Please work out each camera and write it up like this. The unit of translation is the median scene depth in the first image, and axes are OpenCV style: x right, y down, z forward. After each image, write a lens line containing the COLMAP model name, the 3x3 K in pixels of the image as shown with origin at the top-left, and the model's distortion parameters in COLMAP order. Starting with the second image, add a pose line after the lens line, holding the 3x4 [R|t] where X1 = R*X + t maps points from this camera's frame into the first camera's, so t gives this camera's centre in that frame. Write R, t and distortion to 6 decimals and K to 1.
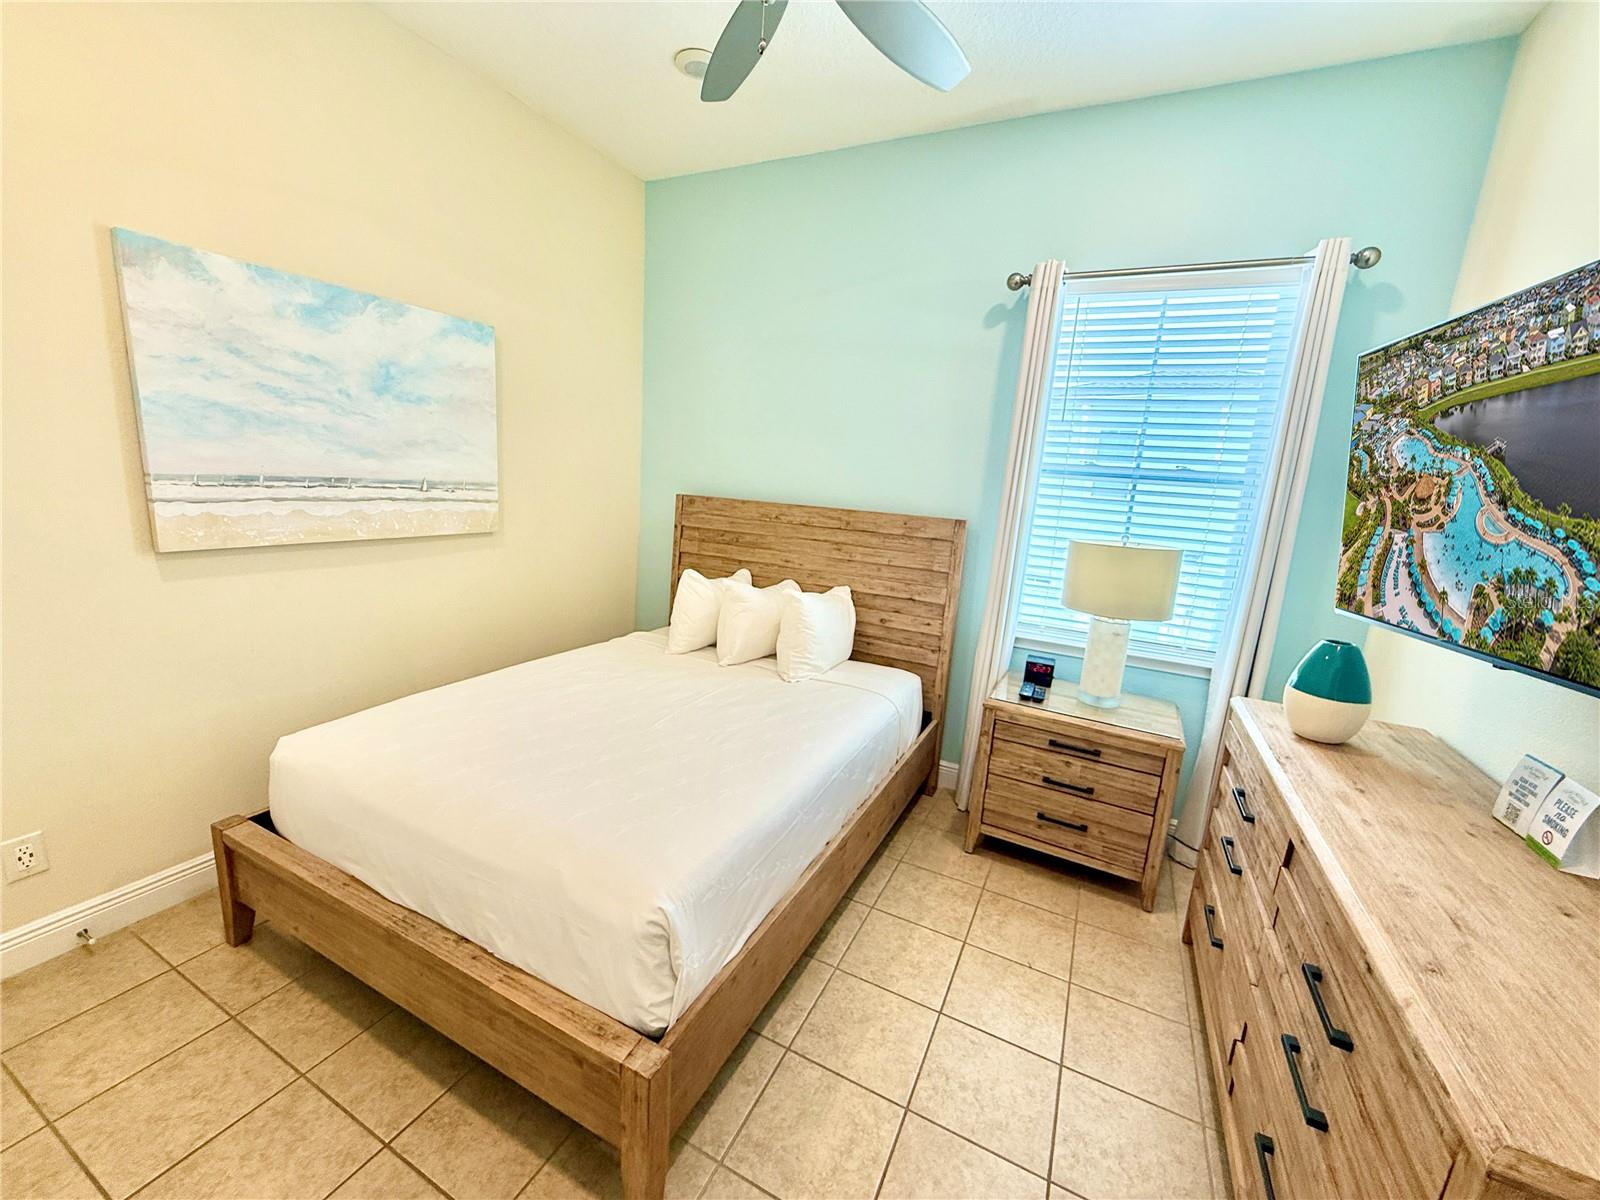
lens RADIAL K [[607.0, 0, 798.7], [0, 607.0, 622.7], [0, 0, 1]] dist [-0.001298, -0.000159]
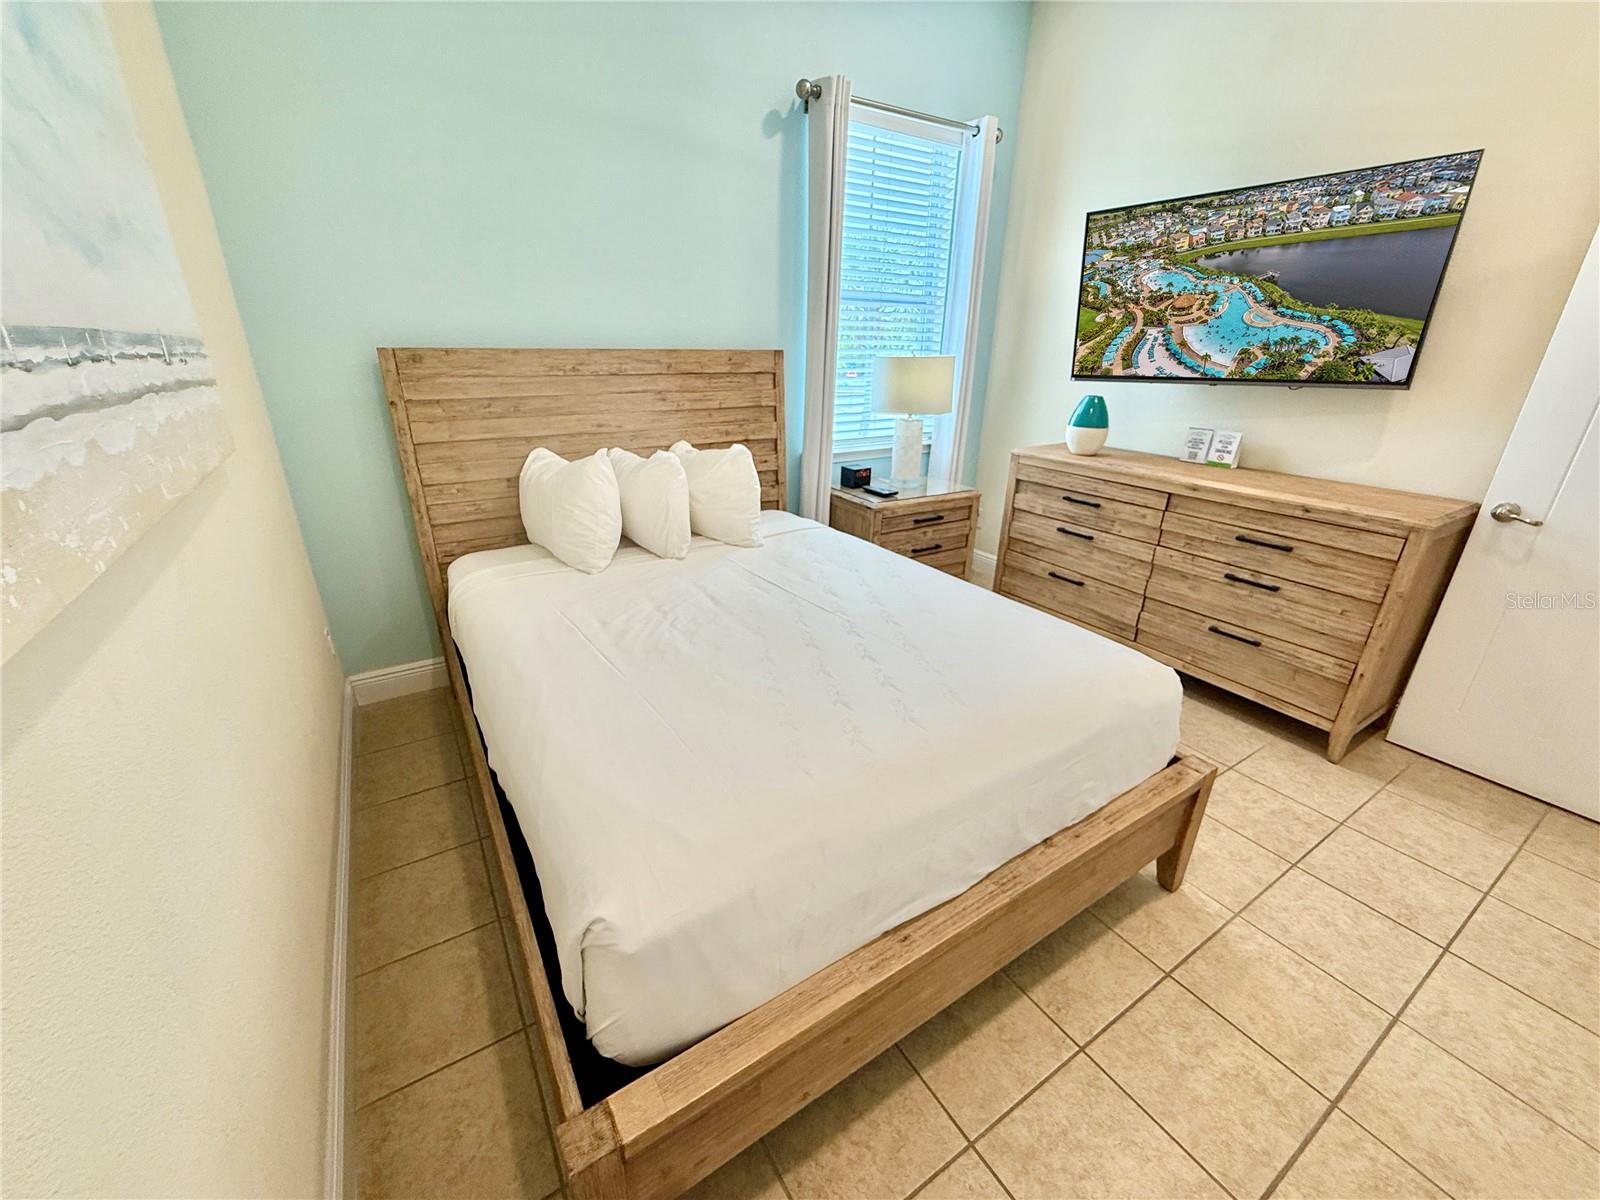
lens RADIAL K [[611.4, 0, 770.6], [0, 611.4, 610.0], [0, 0, 1]] dist [-0.001532, -0.000217]
pose [[0.548505, -0.388560, 0.740380, -0.721459], [0.223681, 0.921382, 0.317839, -0.102988], [-0.805673, -0.008728, 0.592296, 0.427848]]
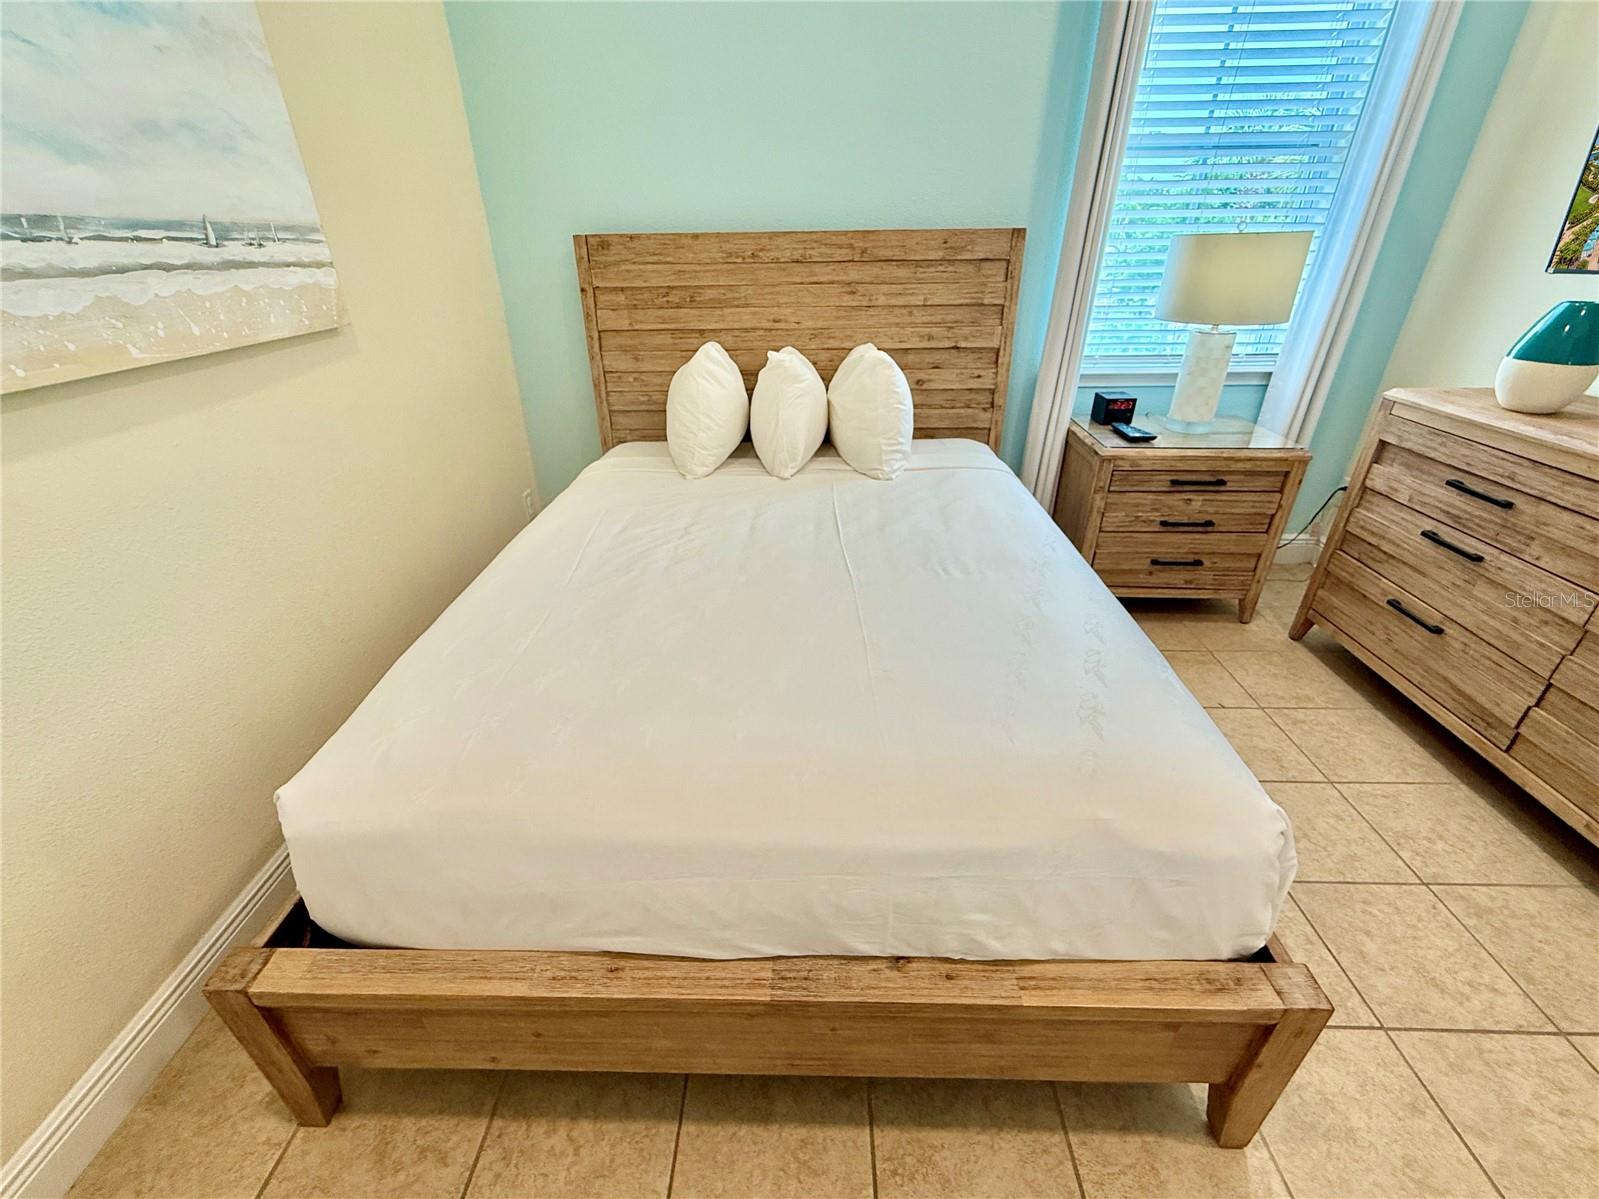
lens RADIAL K [[639.1, 0, 793.5], [0, 639.1, 600.3], [0, 0, 1]] dist [0.000109, -0.000178]
pose [[0.908649, -0.271827, 0.316965, -0.413848], [0.168333, 0.933134, 0.317686, -0.035300], [-0.382127, -0.235309, 0.893649, 0.286211]]
